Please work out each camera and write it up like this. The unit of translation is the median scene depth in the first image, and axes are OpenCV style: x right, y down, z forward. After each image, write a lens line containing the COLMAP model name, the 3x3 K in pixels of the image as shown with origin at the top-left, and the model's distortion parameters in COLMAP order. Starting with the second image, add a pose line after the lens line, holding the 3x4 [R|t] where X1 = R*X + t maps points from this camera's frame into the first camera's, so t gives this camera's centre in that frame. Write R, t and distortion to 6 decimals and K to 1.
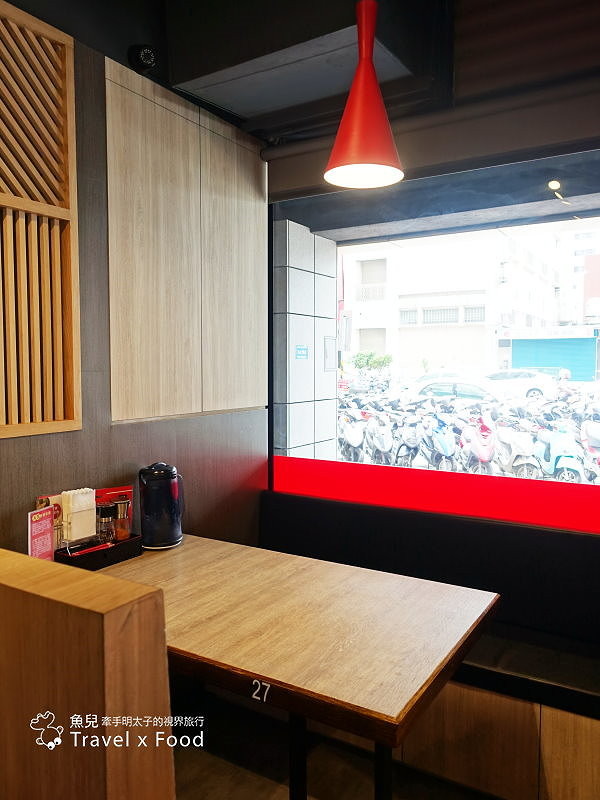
lens RADIAL K [[633.8, 0, 300.1], [0, 633.8, 399.9], [0, 0, 1]] dist [-0.013200, -0.001122]
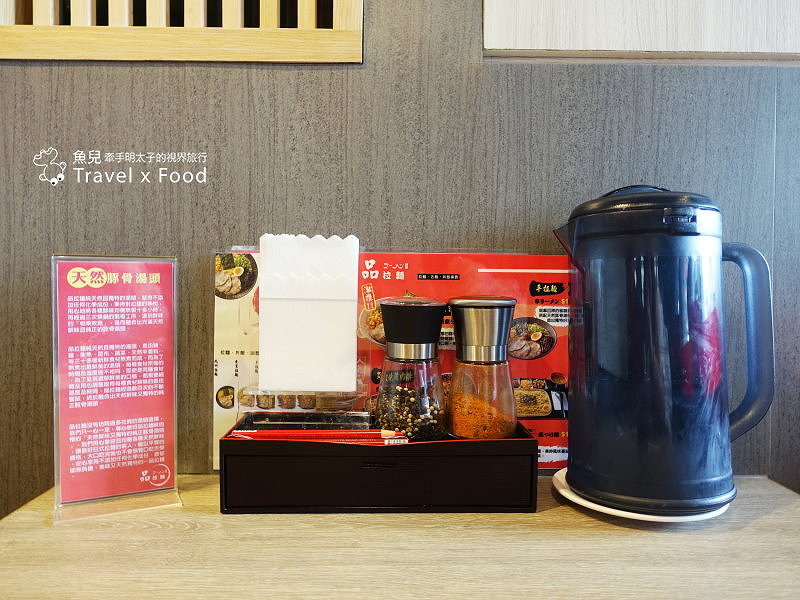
lens RADIAL K [[633.8, 0, 400.5], [0, 633.8, 307.7], [0, 0, 1]] dist [-0.013200, -0.001122]
pose [[0.546459, -0.019463, -0.837260, -0.066985], [-0.046830, 0.997456, -0.053751, 0.186807], [0.836176, 0.068581, 0.544157, 0.848762]]
